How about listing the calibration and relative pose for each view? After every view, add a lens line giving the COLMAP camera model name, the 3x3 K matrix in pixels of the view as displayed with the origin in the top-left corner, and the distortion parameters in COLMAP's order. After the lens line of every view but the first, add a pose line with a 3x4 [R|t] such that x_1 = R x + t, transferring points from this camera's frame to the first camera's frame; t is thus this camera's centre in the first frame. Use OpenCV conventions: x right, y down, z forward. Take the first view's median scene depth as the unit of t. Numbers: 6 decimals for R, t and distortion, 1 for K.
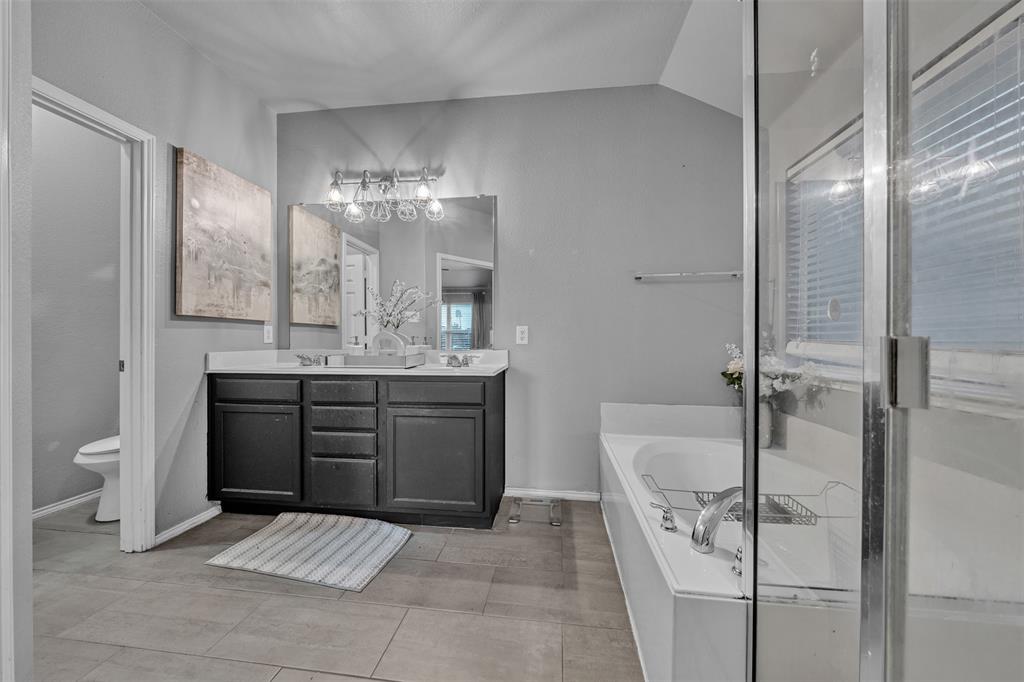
lens RADIAL K [[358.1, 0, 512.0], [0, 358.1, 341.0], [0, 0, 1]] dist [0.000475, -0.000176]
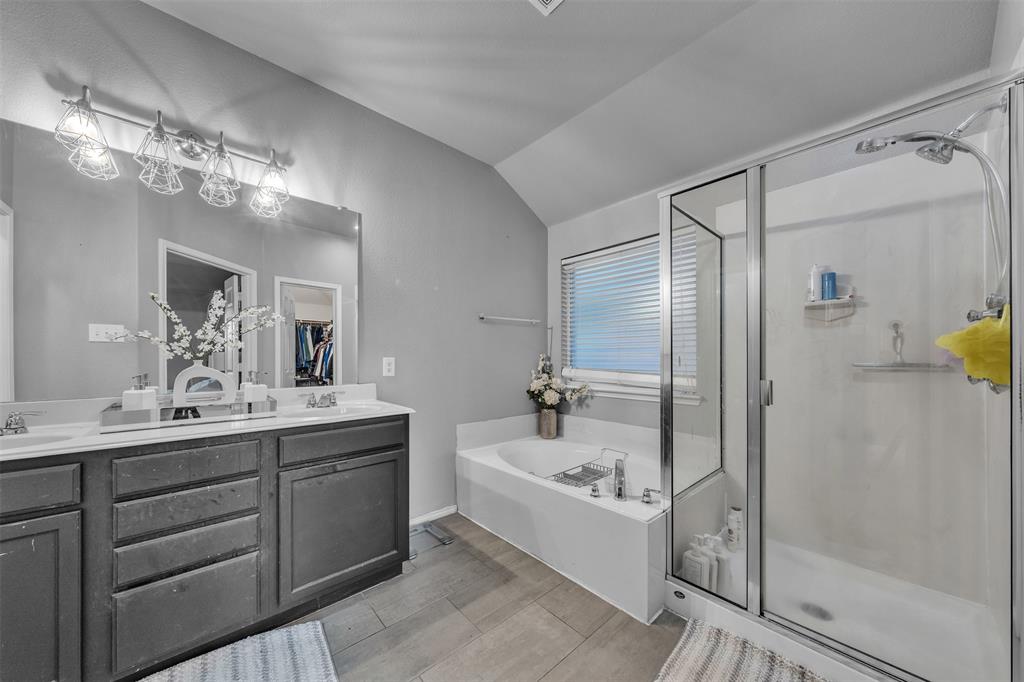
lens RADIAL K [[352.6, 0, 509.7], [0, 352.6, 355.2], [0, 0, 1]] dist [-0.000656, -0.000008]
pose [[0.658051, 0.001580, 0.752971, -0.554506], [0.003463, 0.999981, -0.005124, -0.048622], [-0.752965, 0.005979, 0.658033, 0.154205]]
